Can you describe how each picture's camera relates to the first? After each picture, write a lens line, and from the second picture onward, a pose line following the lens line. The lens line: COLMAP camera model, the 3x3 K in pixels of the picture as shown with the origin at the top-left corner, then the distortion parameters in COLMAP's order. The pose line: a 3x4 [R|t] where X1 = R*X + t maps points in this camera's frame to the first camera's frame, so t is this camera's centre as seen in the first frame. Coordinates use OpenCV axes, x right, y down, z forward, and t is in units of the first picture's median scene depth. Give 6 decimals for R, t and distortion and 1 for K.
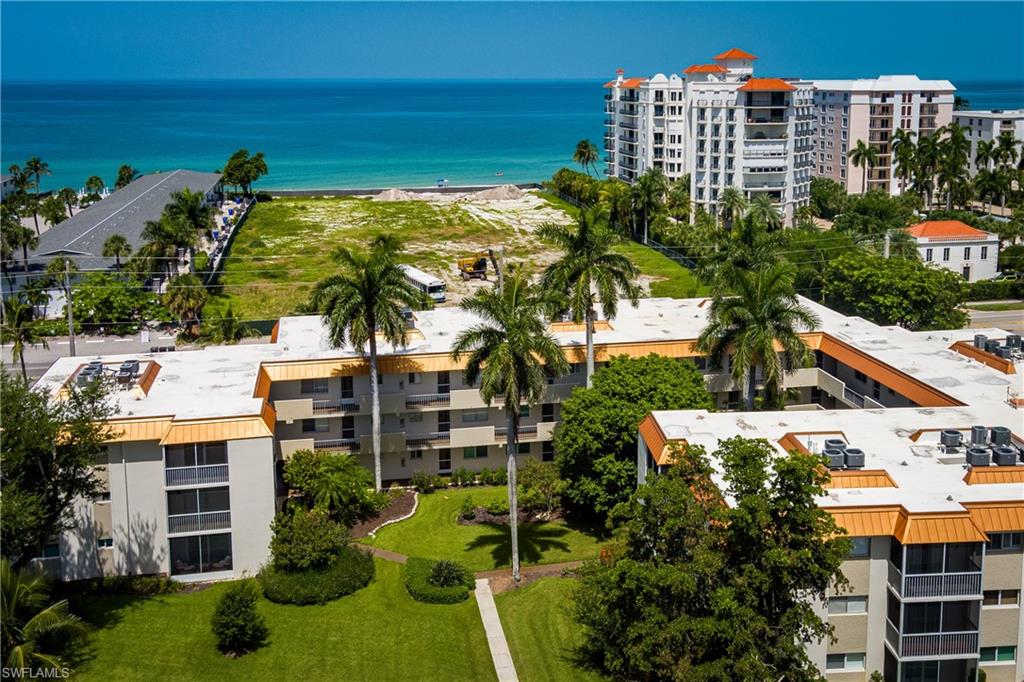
lens RADIAL K [[1047.0, 0, 541.7], [0, 1047.0, 246.6], [0, 0, 1]] dist [0.026266, -0.026709]
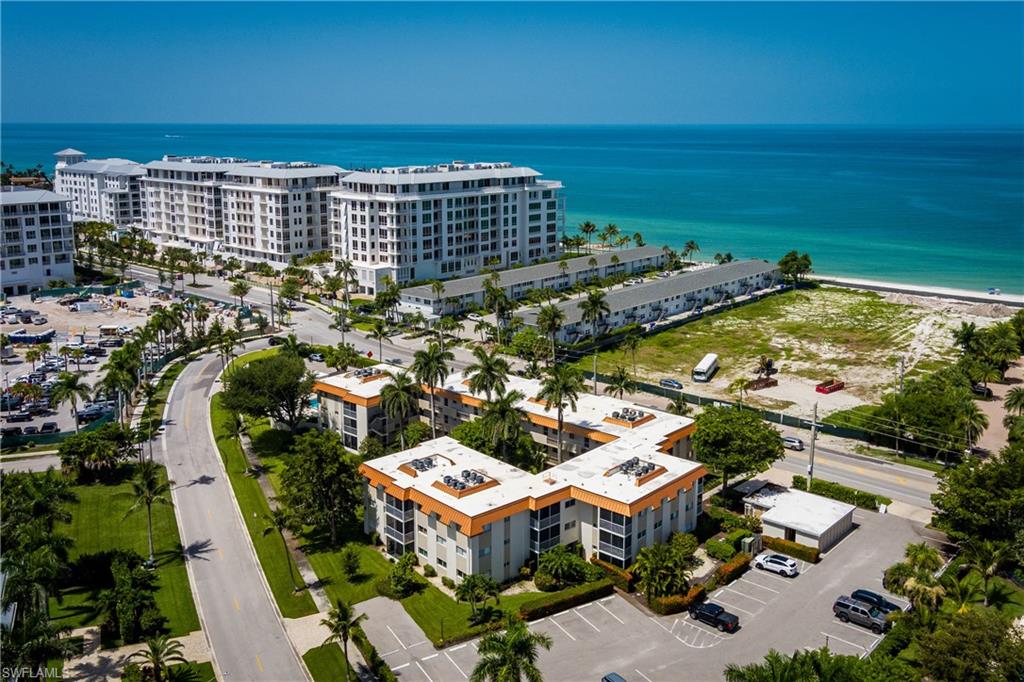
lens RADIAL K [[917.7, 0, 518.9], [0, 917.7, 280.9], [0, 0, 1]] dist [0.026427, -0.021783]
pose [[0.603532, 0.137551, -0.785384, 0.583162], [-0.129526, 0.988837, 0.073649, -0.119321], [0.786748, 0.057278, 0.614611, -0.058315]]
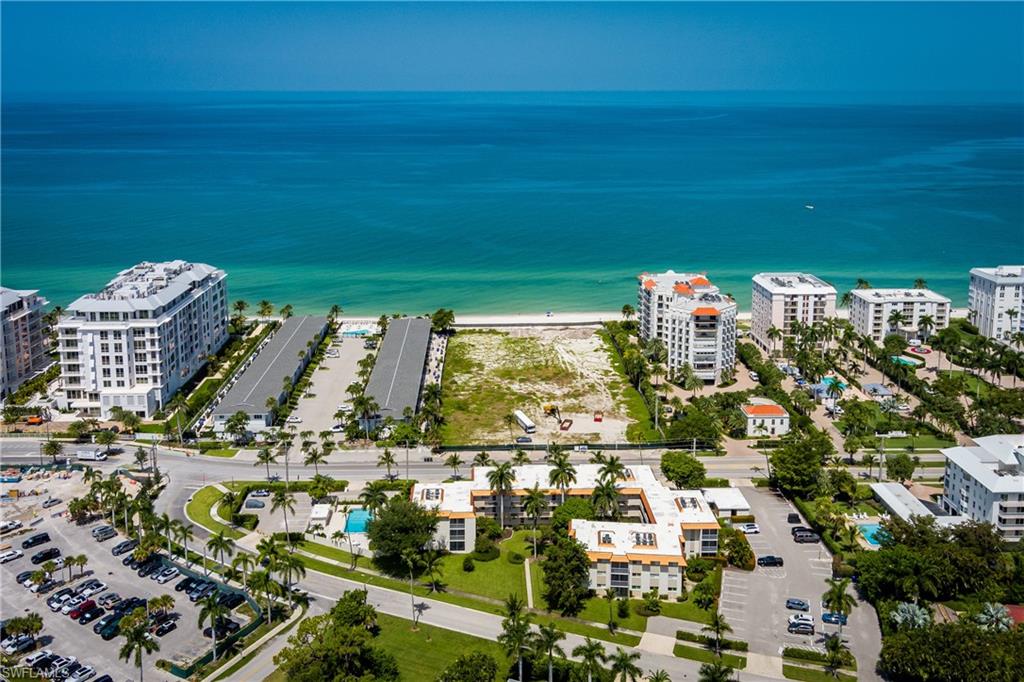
lens RADIAL K [[917.8, 0, 500.6], [0, 917.8, 249.9], [0, 0, 1]] dist [0.026692, -0.027817]
pose [[0.984114, 0.030506, -0.174896, 0.131964], [-0.028135, 0.999476, 0.016021, -0.284330], [0.175293, -0.010846, 0.984457, -0.764694]]
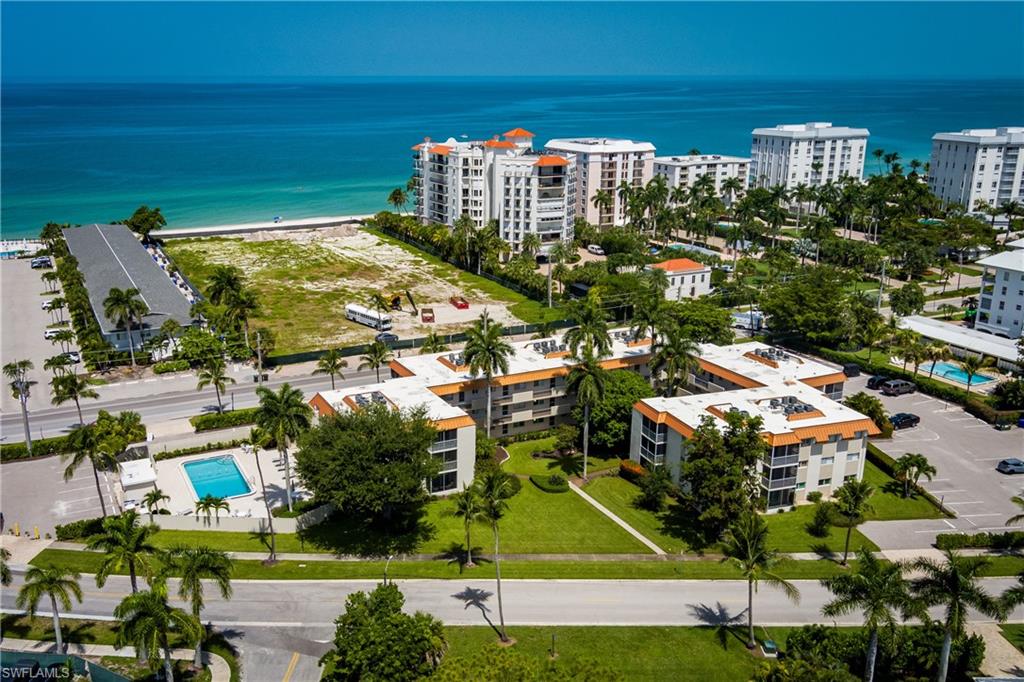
lens RADIAL K [[914.4, 0, 440.1], [0, 914.4, 352.3], [0, 0, 1]] dist [0.030497, -0.029730]
pose [[0.975004, -0.065248, 0.212390, -0.226813], [0.036217, 0.989796, 0.137810, -0.070957], [-0.219215, -0.126673, 0.967419, -0.241249]]
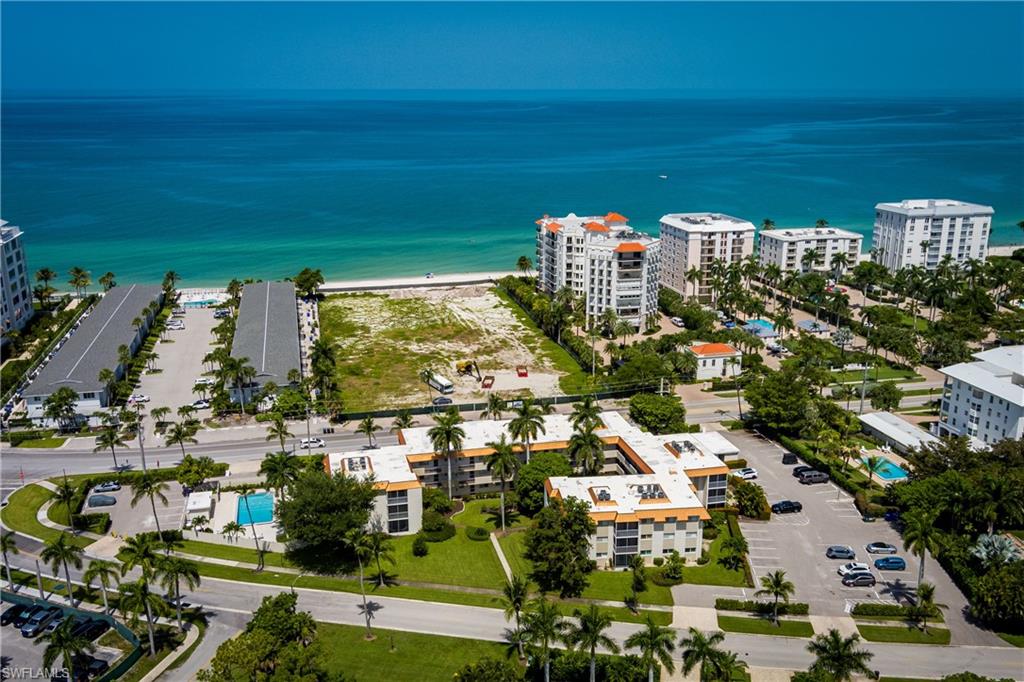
lens RADIAL K [[912.5, 0, 510.0], [0, 912.5, 367.0], [0, 0, 1]] dist [0.047291, -0.080633]
pose [[0.999586, -0.007971, 0.027632, -0.024027], [0.004134, 0.990668, 0.136233, -0.164006], [-0.028460, -0.136062, 0.990291, -0.491454]]
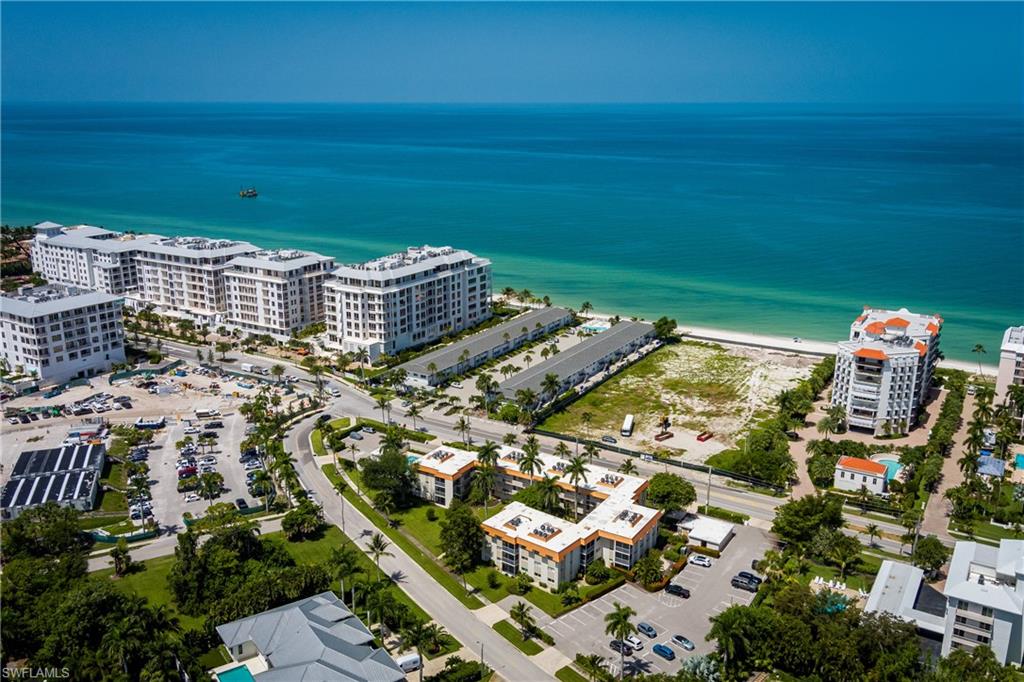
lens RADIAL K [[870.5, 0, 504.5], [0, 870.5, 342.6], [0, 0, 1]] dist [0.037245, -0.016924]
pose [[0.725090, 0.187384, -0.662670, 0.745723], [-0.113408, 0.981622, 0.153483, -0.329256], [0.679251, -0.036137, 0.733015, -0.521864]]
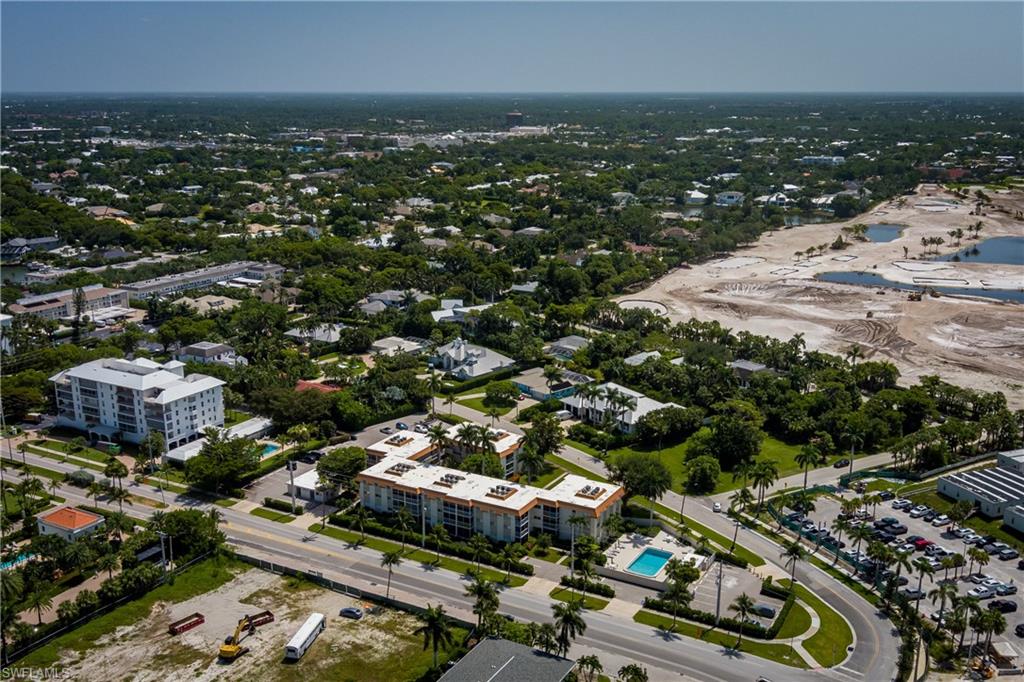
lens RADIAL K [[1007.9, 0, 500.4], [0, 1007.9, 341.8], [0, 0, 1]] dist [0.034814, -0.007466]
pose [[-0.743744, -0.162126, 0.648506, -0.842405], [0.111053, 0.926694, 0.359034, -0.588702], [-0.659176, 0.339047, -0.671219, 1.200760]]
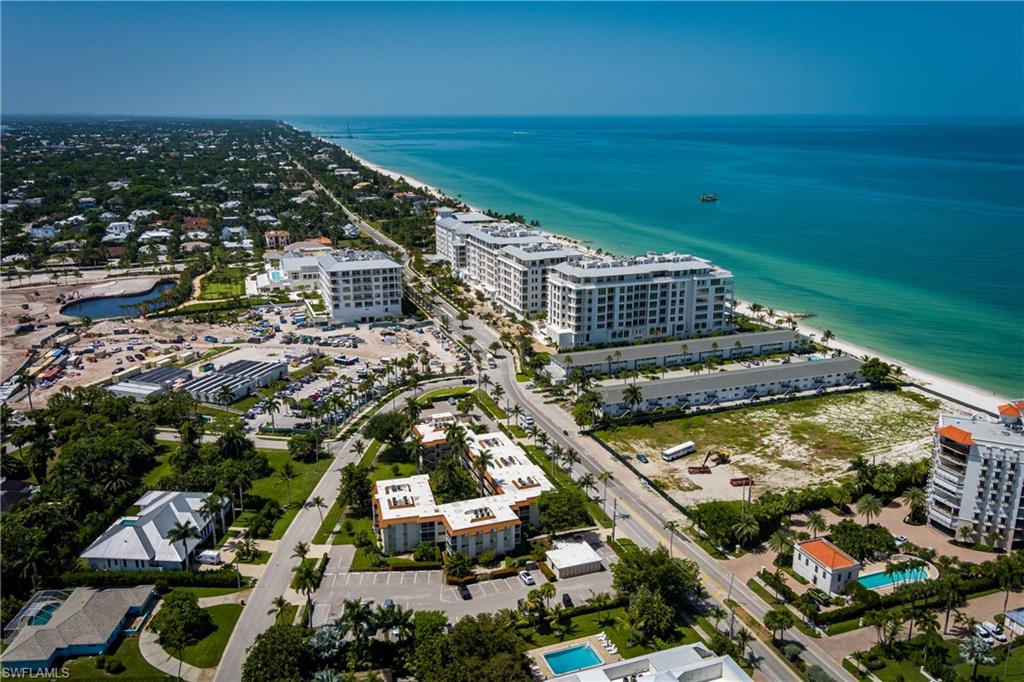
lens RADIAL K [[816.8, 0, 519.1], [0, 816.8, 341.5], [0, 0, 1]] dist [0.031790, -0.005731]
pose [[0.155797, 0.268738, -0.950530, 1.130599], [-0.160019, 0.956436, 0.244180, -0.444409], [0.974742, 0.114060, 0.192013, 0.201450]]
